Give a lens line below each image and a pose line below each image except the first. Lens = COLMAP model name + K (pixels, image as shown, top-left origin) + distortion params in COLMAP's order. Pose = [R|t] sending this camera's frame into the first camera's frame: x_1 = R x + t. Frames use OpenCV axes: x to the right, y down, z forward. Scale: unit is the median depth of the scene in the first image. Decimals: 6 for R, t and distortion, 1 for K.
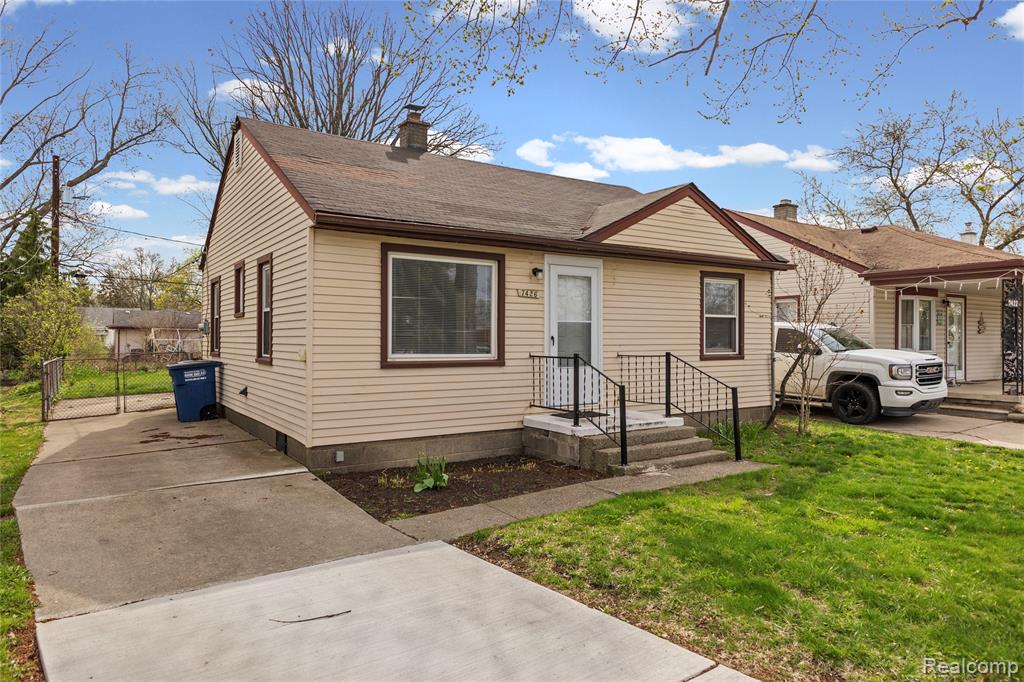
lens RADIAL K [[653.1, 0, 512.0], [0, 653.1, 341.0], [0, 0, 1]] dist [0.002408, 0.000121]
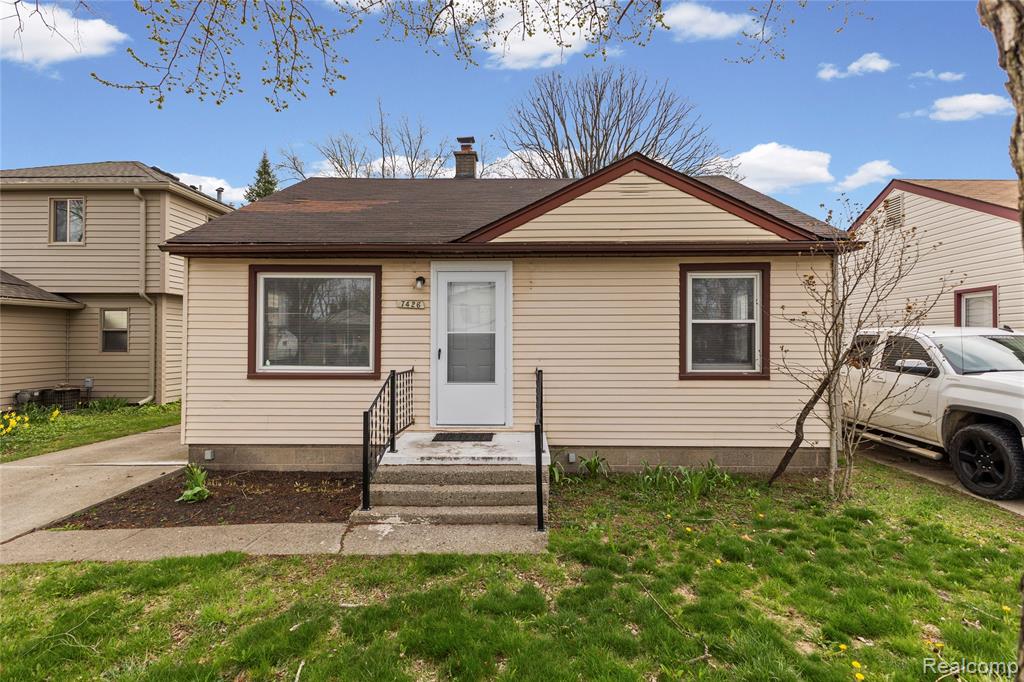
lens RADIAL K [[499.4, 0, 512.0], [0, 499.4, 341.0], [0, 0, 1]] dist [0.017300, -0.000001]
pose [[0.819278, -0.004837, -0.573376, 0.549217], [-0.001413, 0.999944, -0.010456, -0.011331], [0.573395, 0.009377, 0.819225, 0.472836]]
